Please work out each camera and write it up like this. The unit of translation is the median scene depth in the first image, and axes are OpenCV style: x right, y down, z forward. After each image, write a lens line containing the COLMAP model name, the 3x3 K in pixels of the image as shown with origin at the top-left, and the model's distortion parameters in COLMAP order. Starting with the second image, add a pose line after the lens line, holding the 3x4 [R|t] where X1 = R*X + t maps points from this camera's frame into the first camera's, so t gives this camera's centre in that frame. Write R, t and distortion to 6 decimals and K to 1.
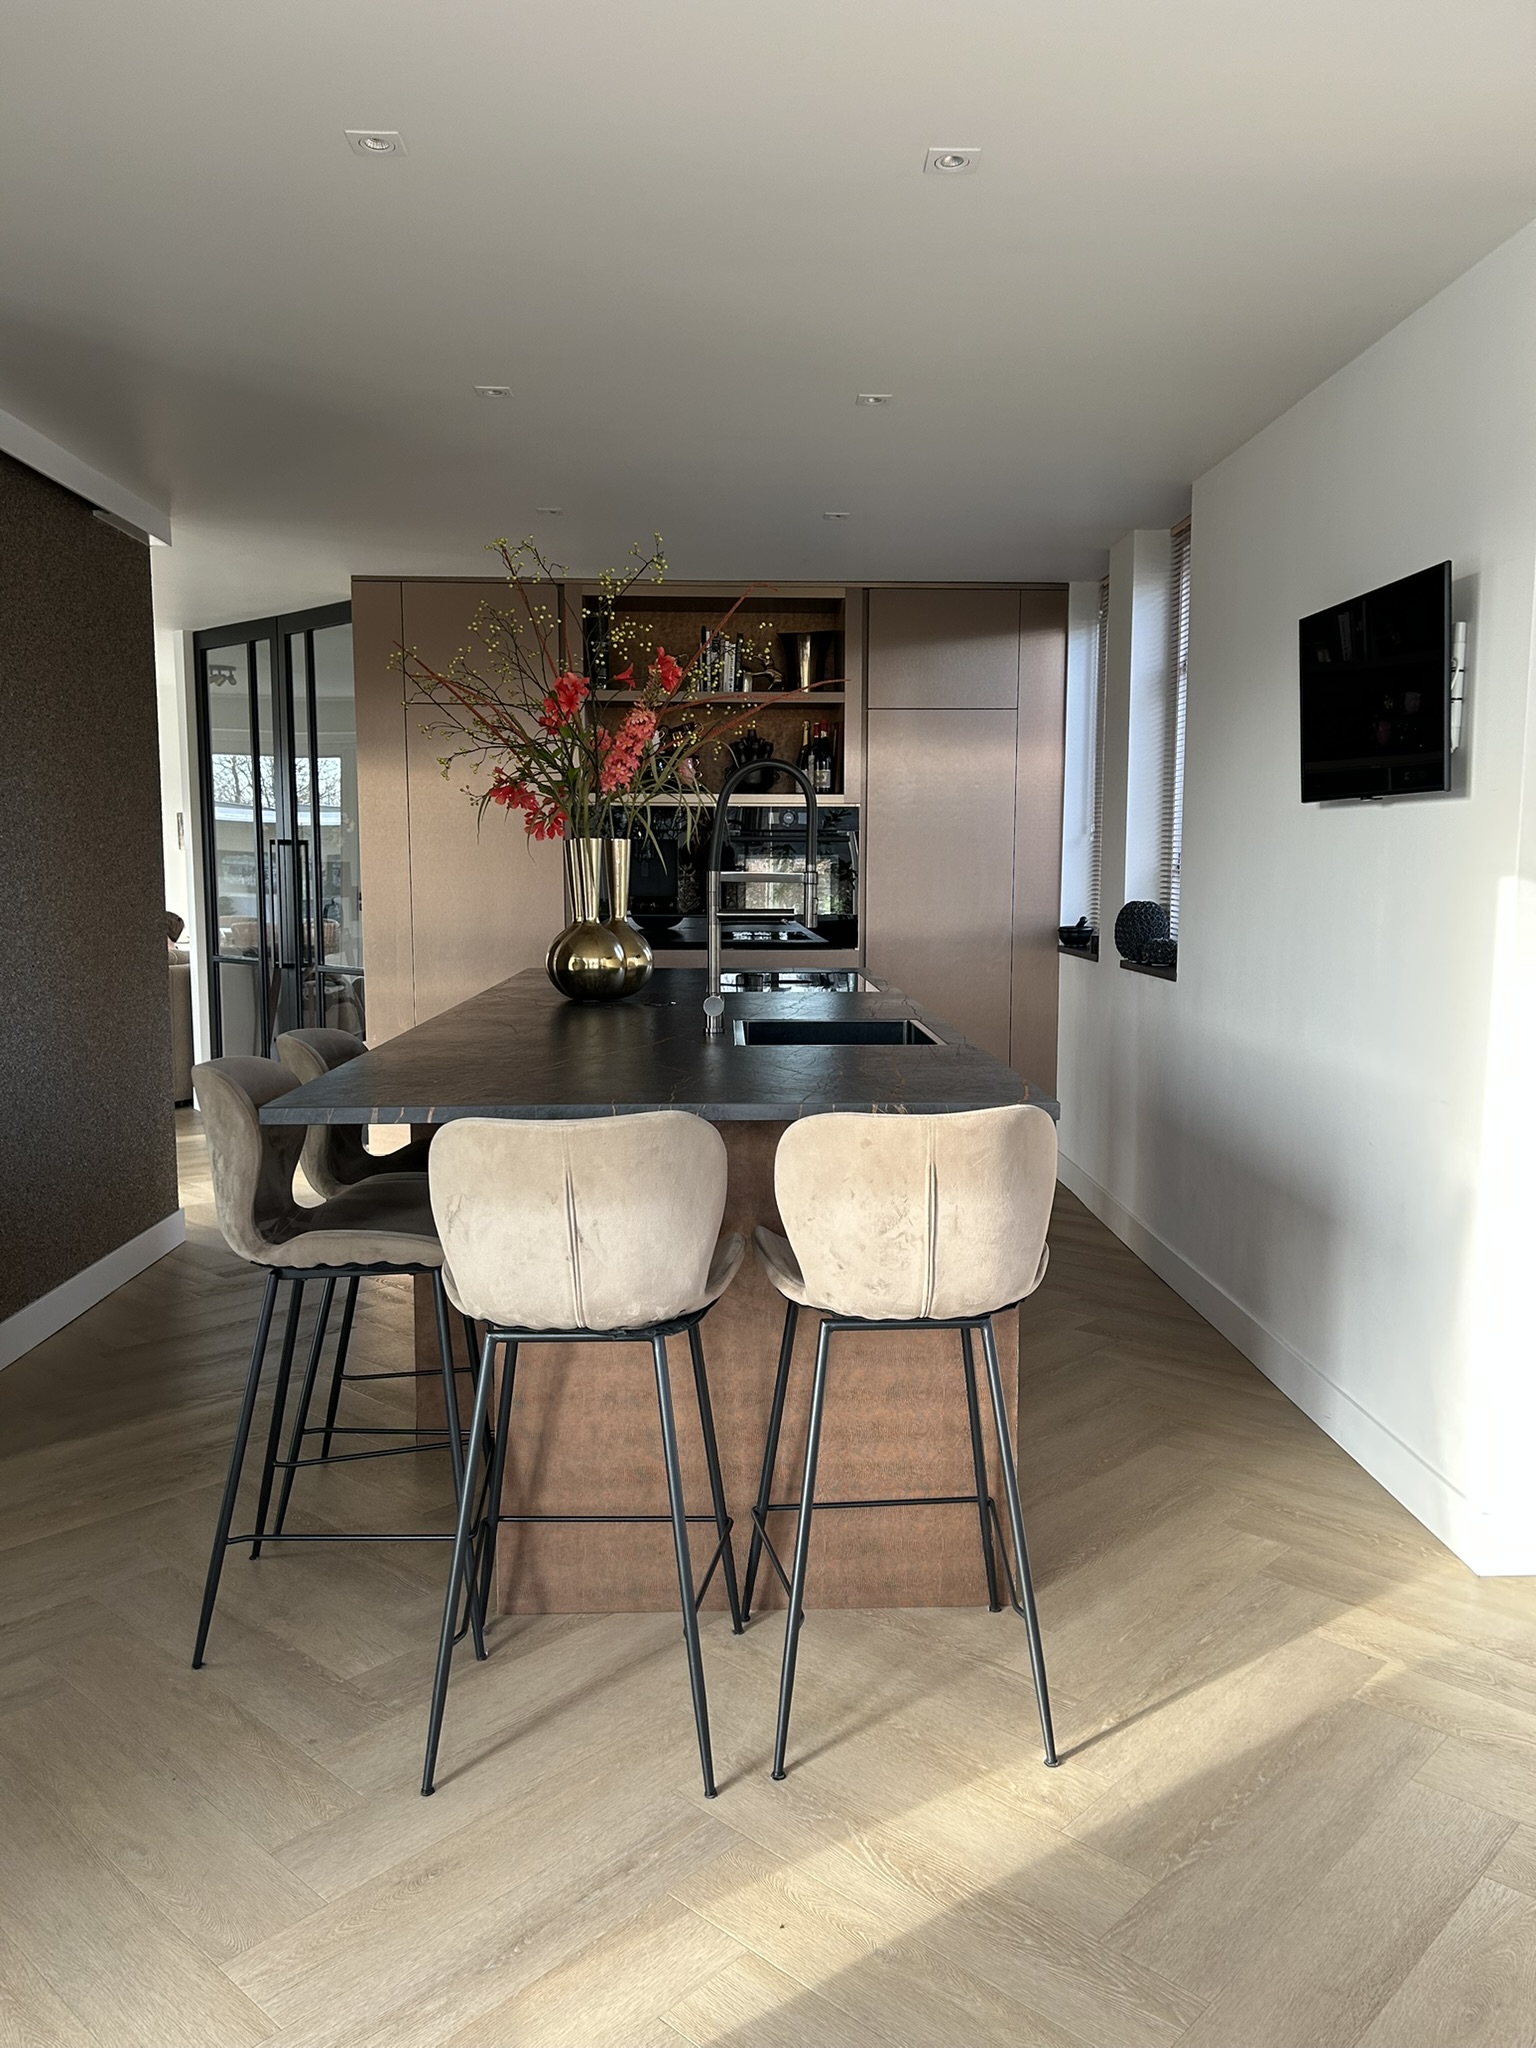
lens RADIAL K [[1542.8, 0, 785.9], [0, 1542.8, 1034.1], [0, 0, 1]] dist [0.040983, -0.052131]
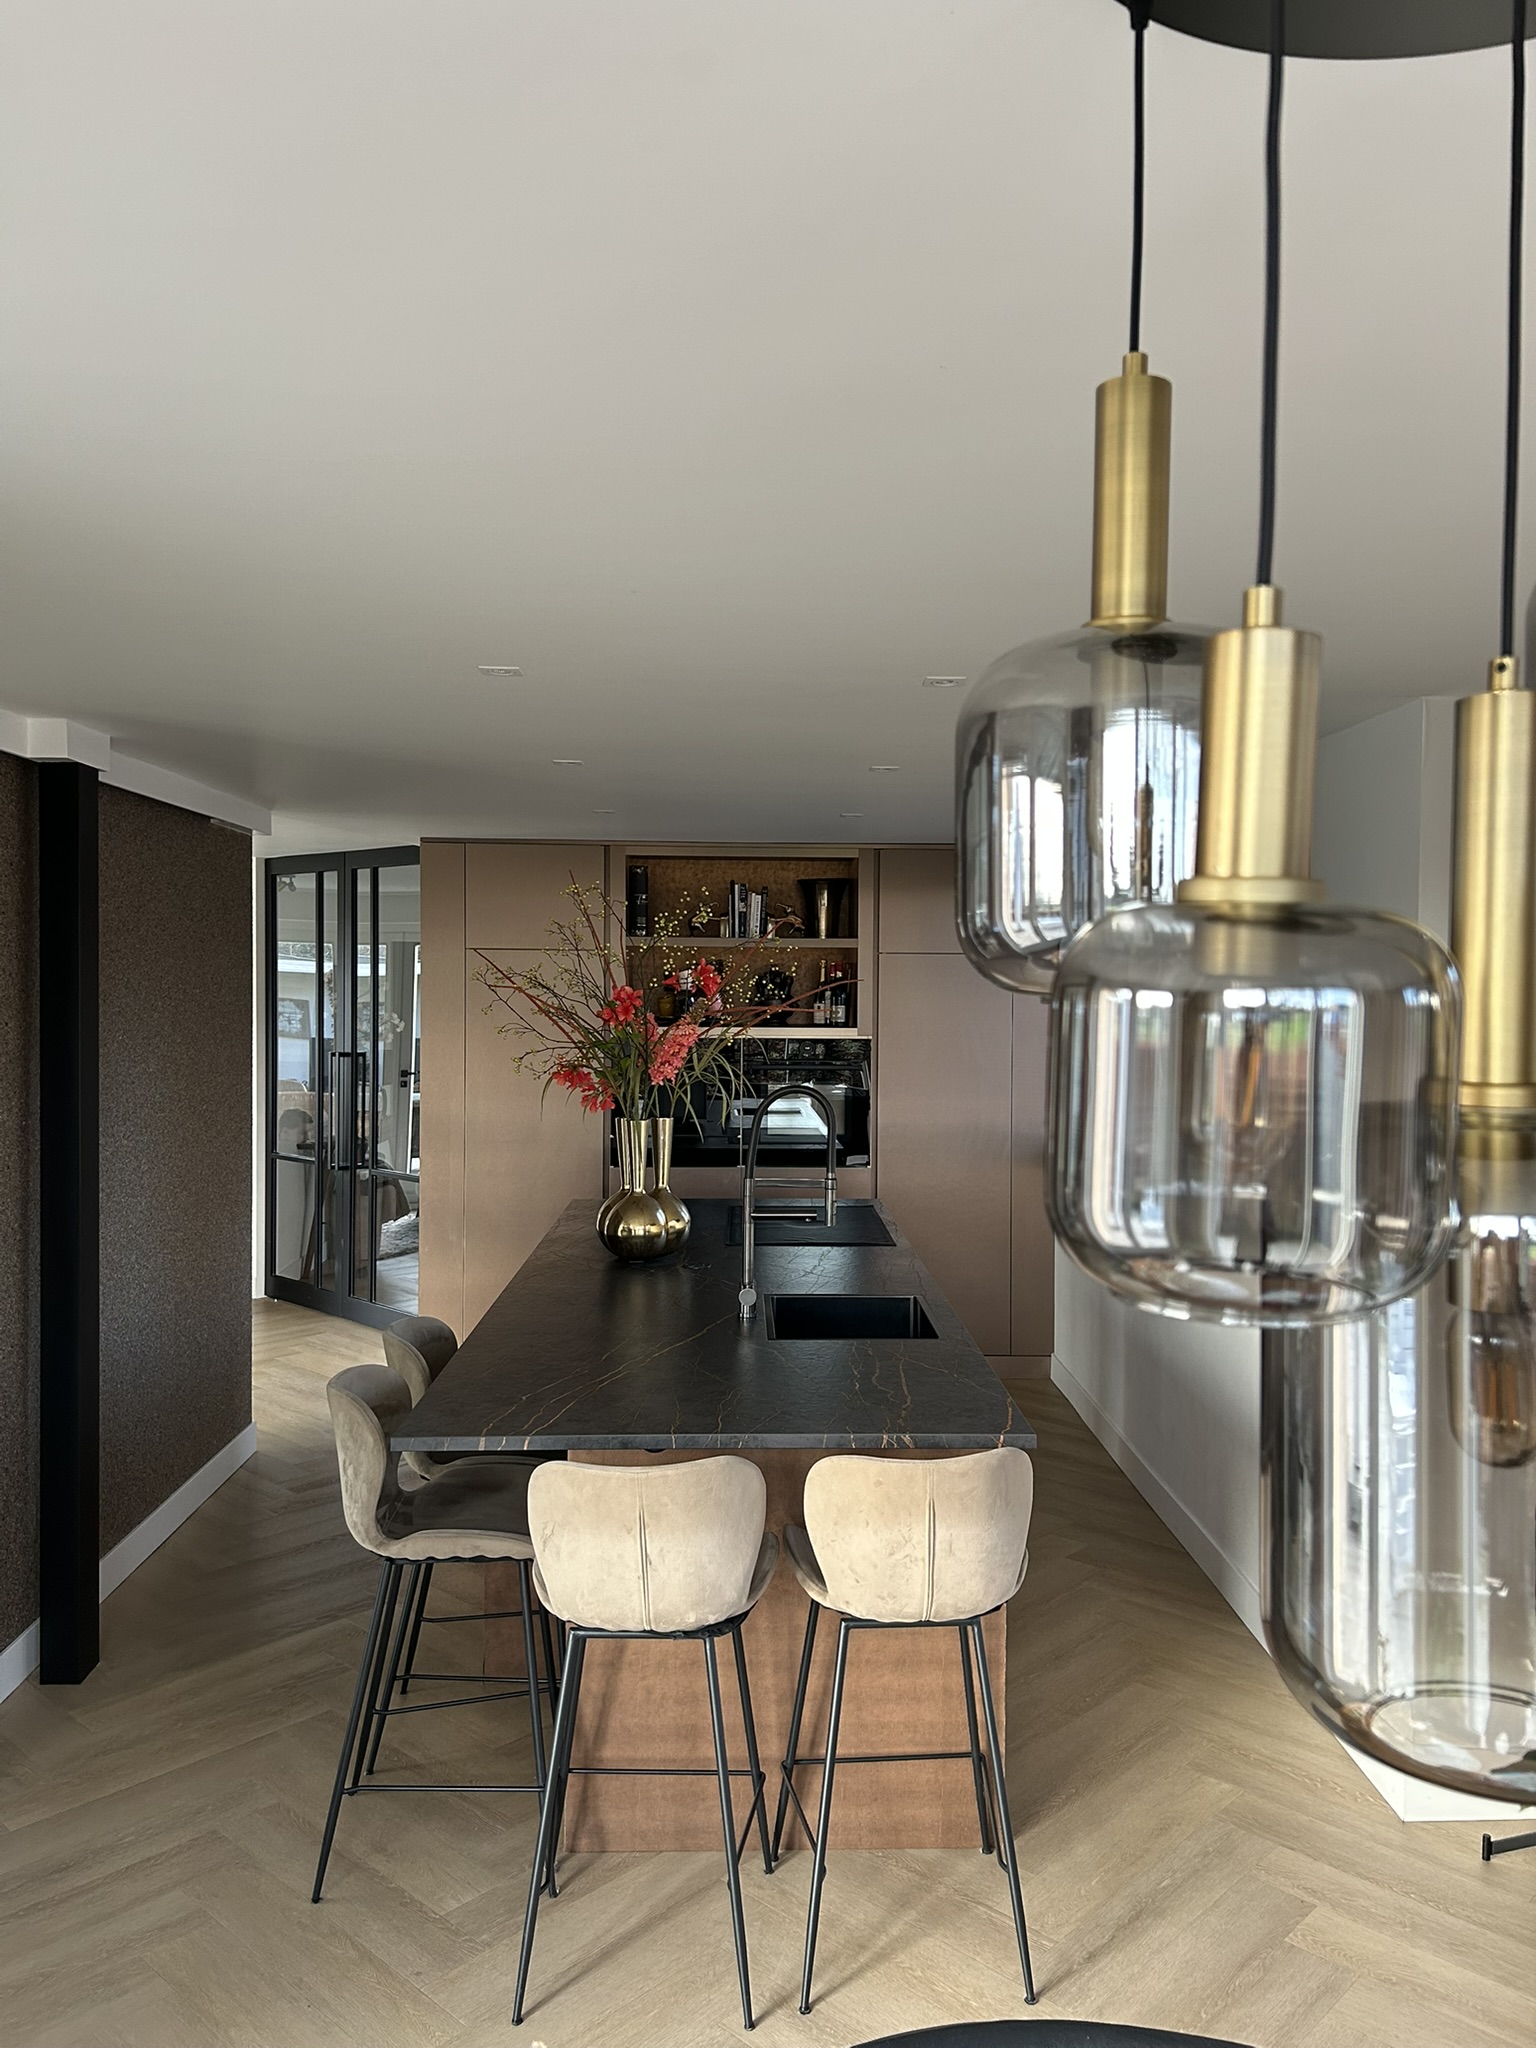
lens RADIAL K [[1542.8, 0, 787.6], [0, 1542.8, 1012.8], [0, 0, 1]] dist [0.040983, -0.052131]
pose [[0.999961, 0.005831, -0.006607, -0.011399], [-0.006392, 0.996075, -0.088287, -0.147046], [0.006066, 0.088326, 0.996073, -0.214745]]
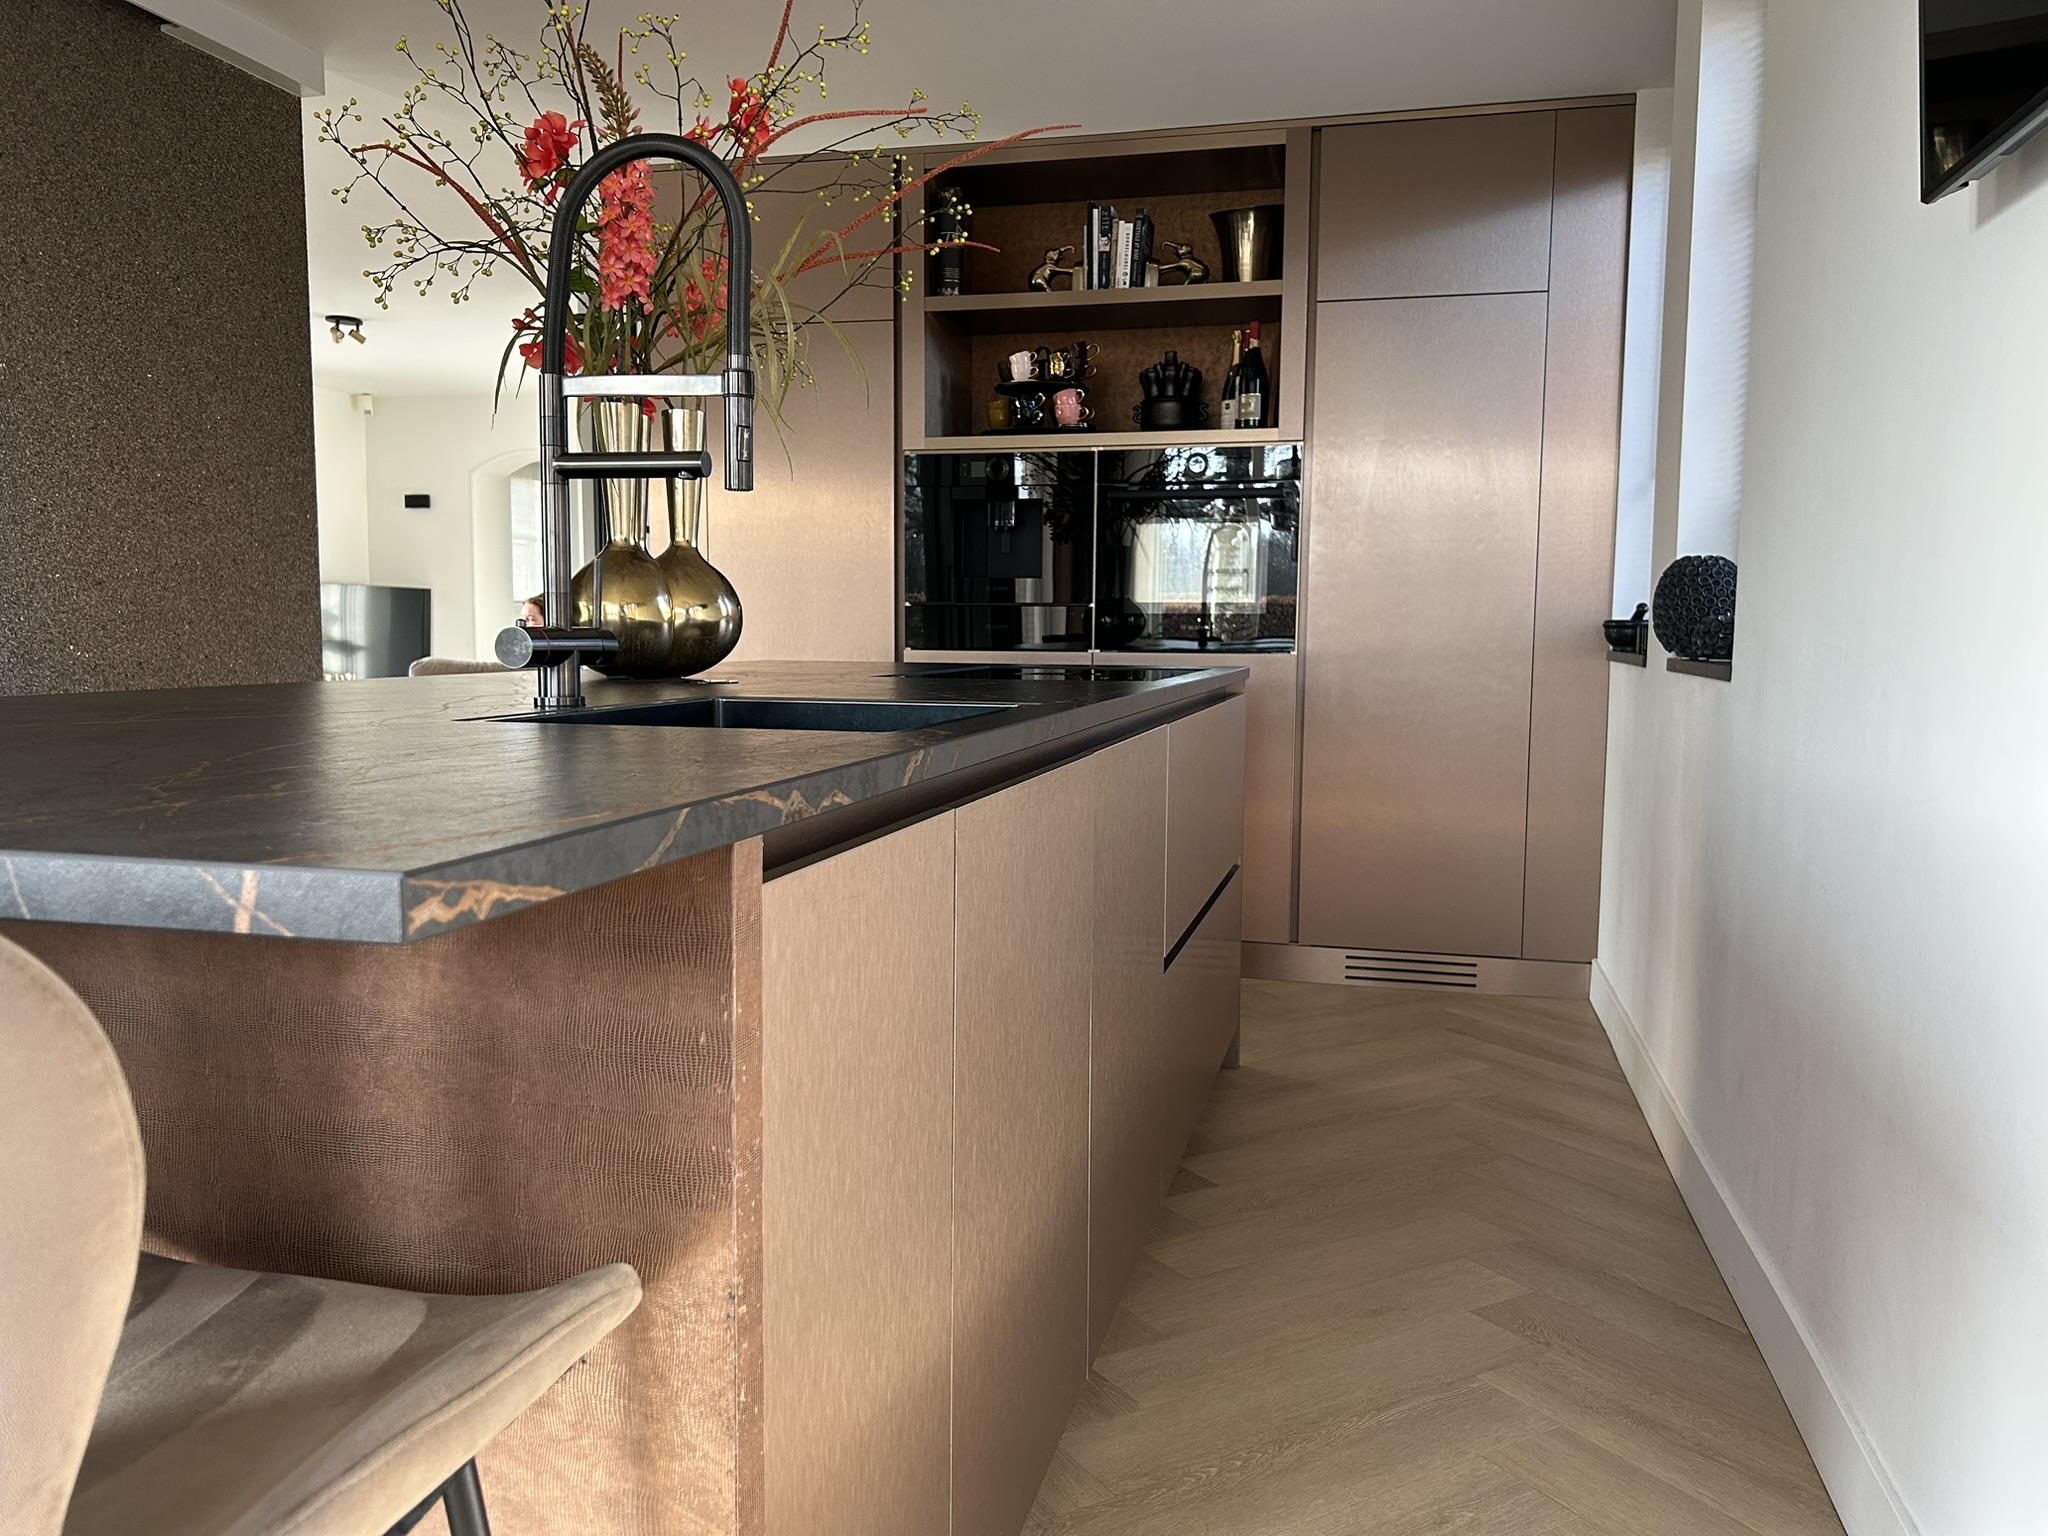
lens RADIAL K [[1542.8, 0, 998.6], [0, 1542.8, 767.9], [0, 0, 1]] dist [0.040983, -0.052131]
pose [[0.955116, 0.033740, -0.294304, 0.271425], [-0.038822, 0.999181, -0.011439, 0.021823], [0.293677, 0.022351, 0.955643, 0.642803]]
